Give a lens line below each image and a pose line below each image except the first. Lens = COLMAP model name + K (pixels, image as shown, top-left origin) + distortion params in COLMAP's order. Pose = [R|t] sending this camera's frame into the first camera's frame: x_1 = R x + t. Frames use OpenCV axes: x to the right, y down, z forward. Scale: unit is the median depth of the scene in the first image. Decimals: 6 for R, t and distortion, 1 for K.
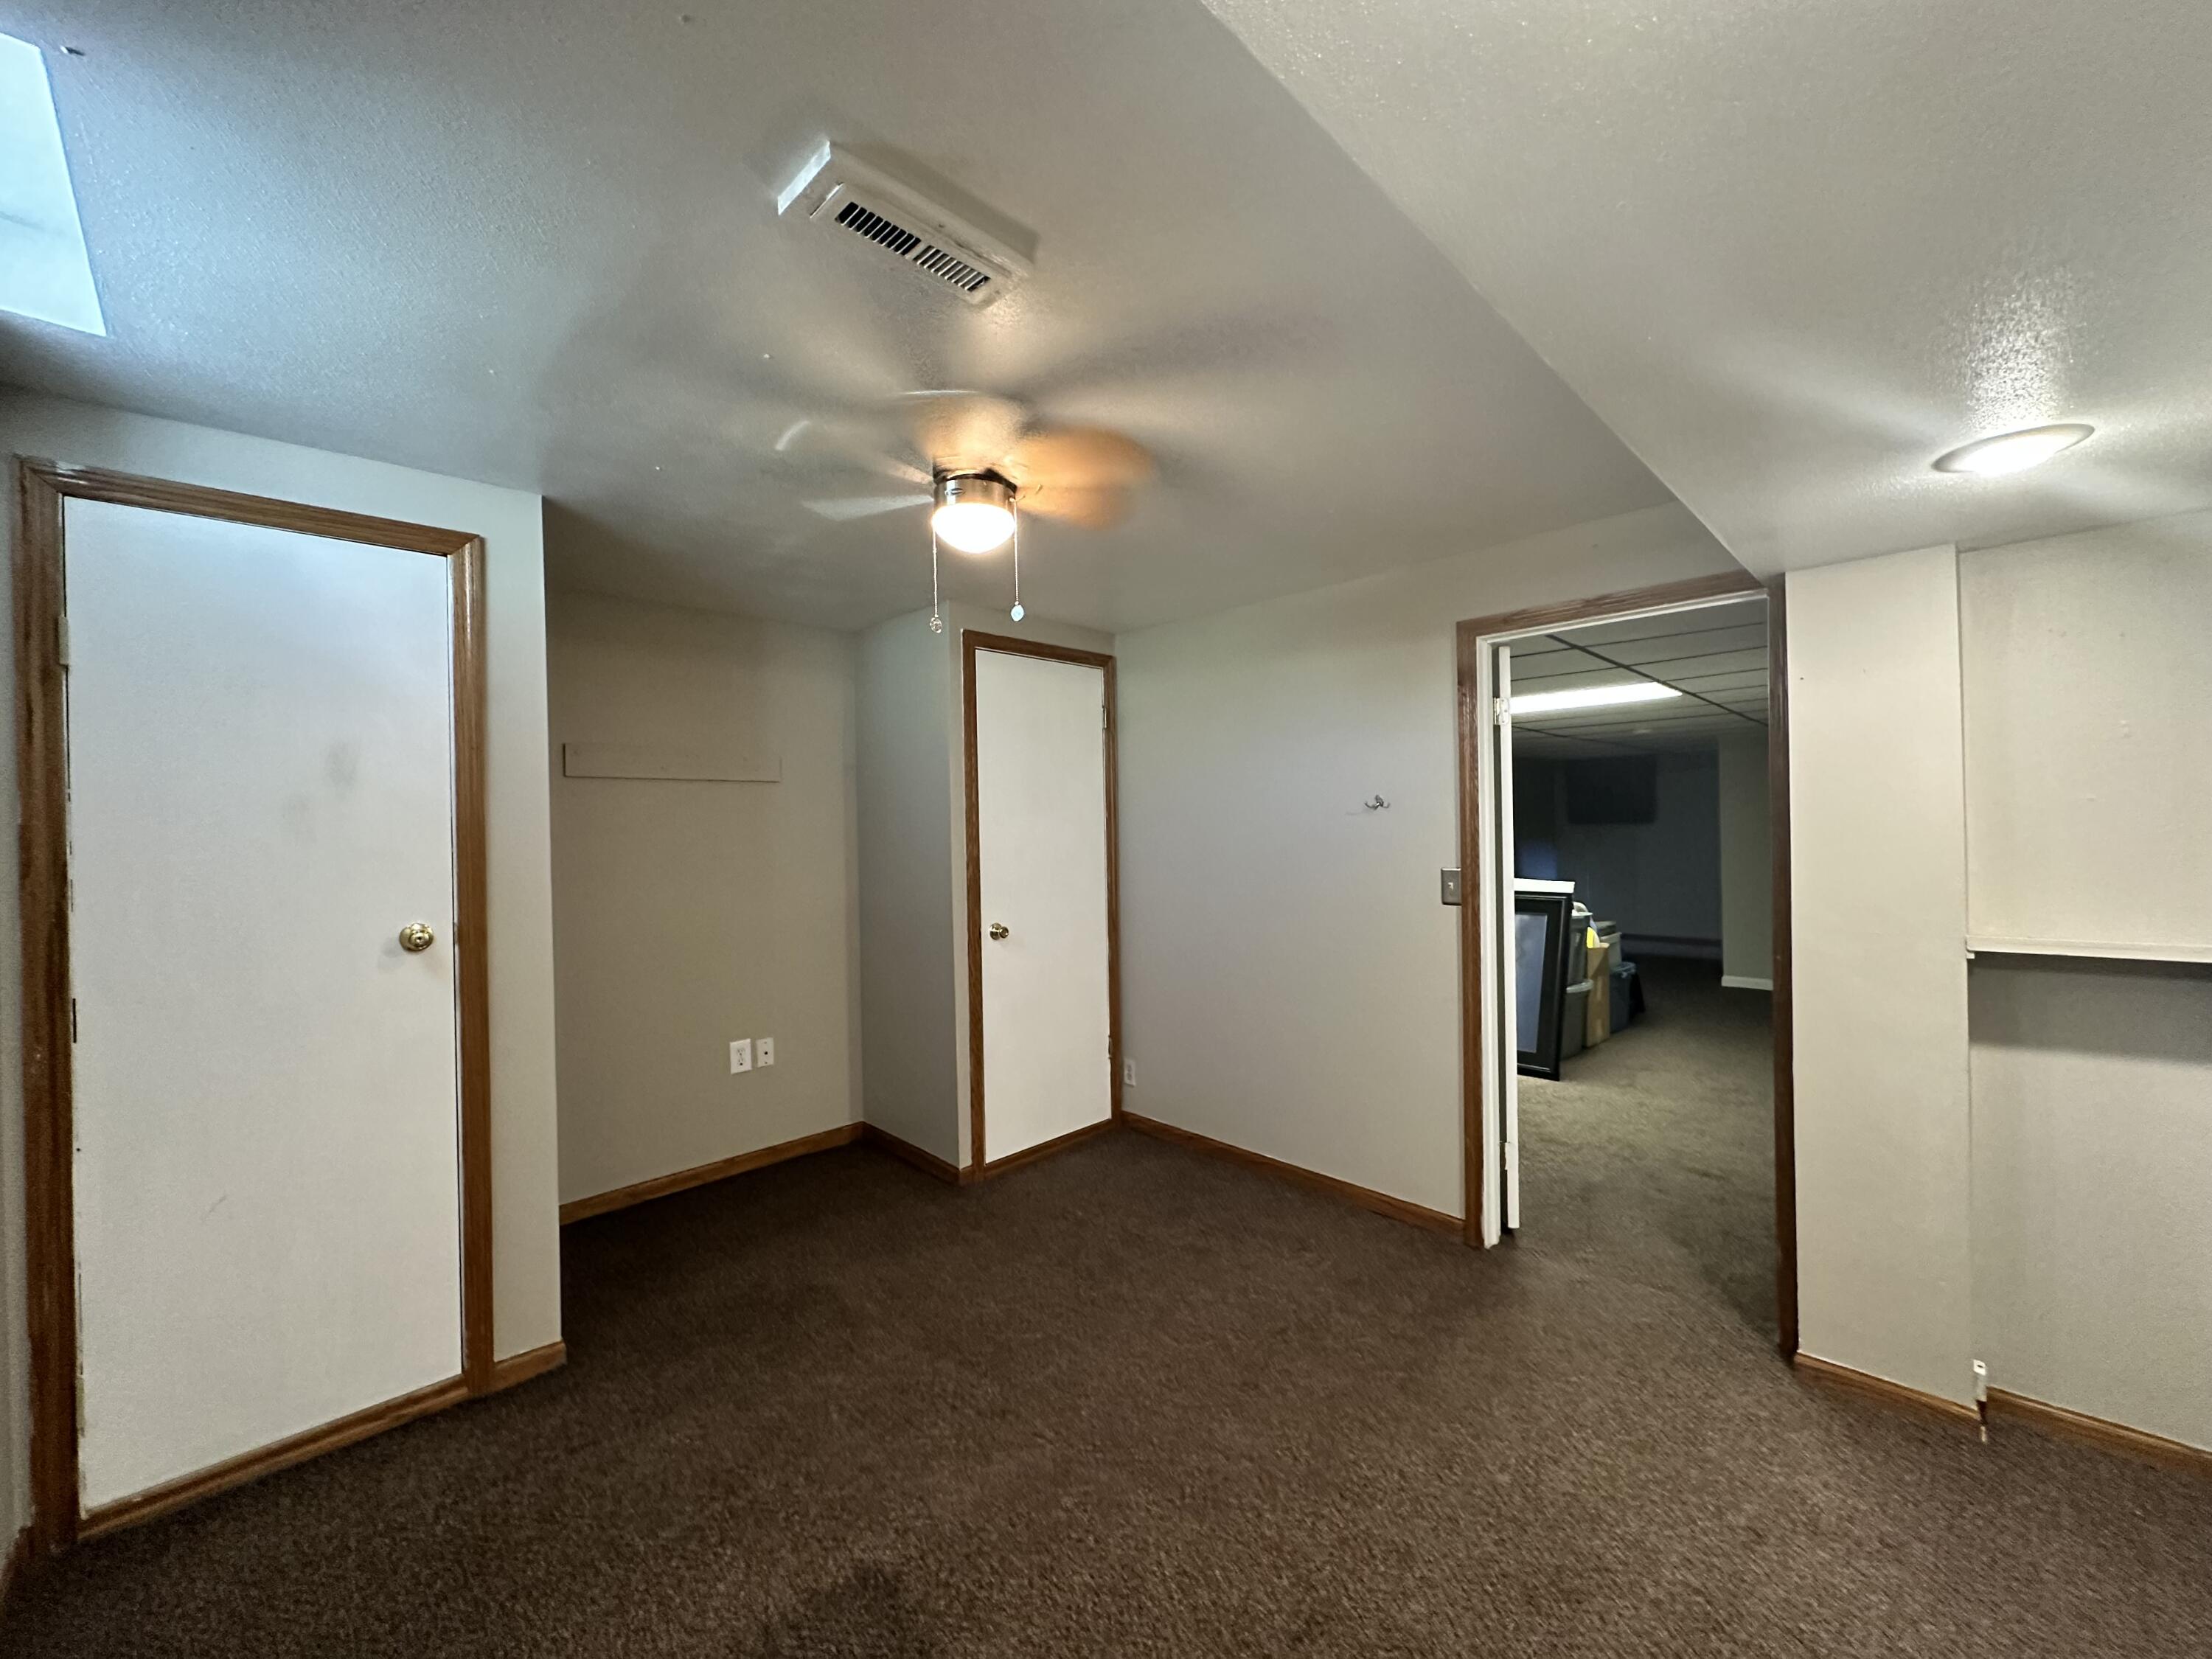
lens RADIAL K [[879.3, 0, 1106.0], [0, 879.3, 829.5], [0, 0, 1]] dist [-0.002355, 0.000540]
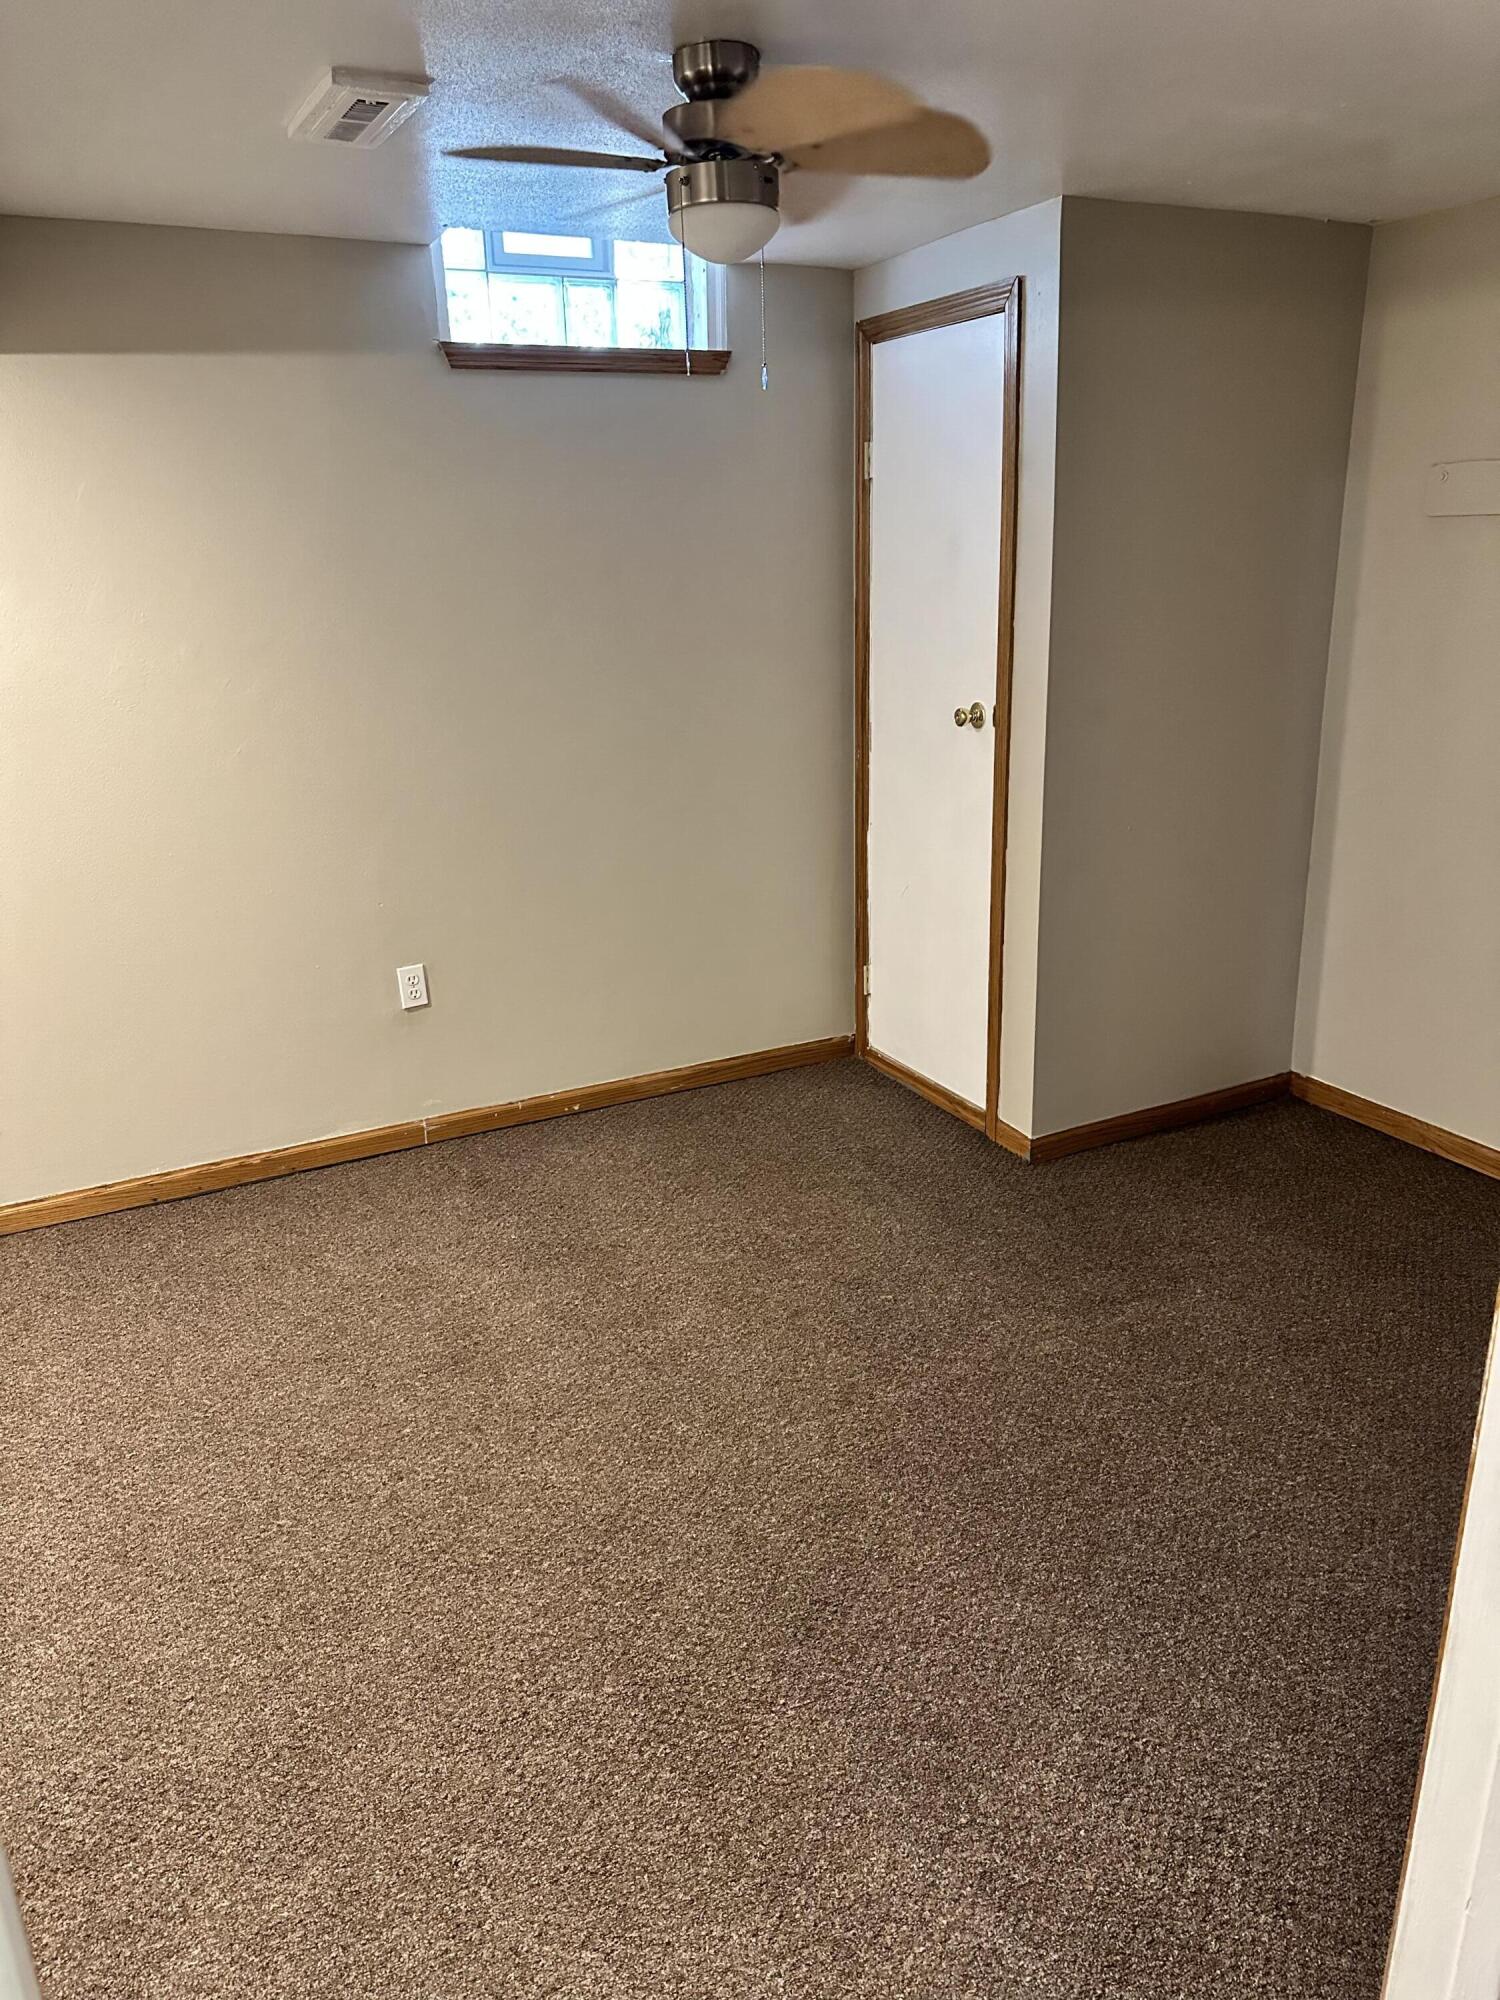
lens RADIAL K [[1419.0, 0, 744.5], [0, 1419.0, 1001.4], [0, 0, 1]] dist [0.077890, -0.146614]
pose [[-0.324465, 0.310934, -0.893332, 0.969415], [0.029682, 0.947310, 0.318941, -0.105837], [0.945432, 0.076969, -0.316597, 1.292284]]
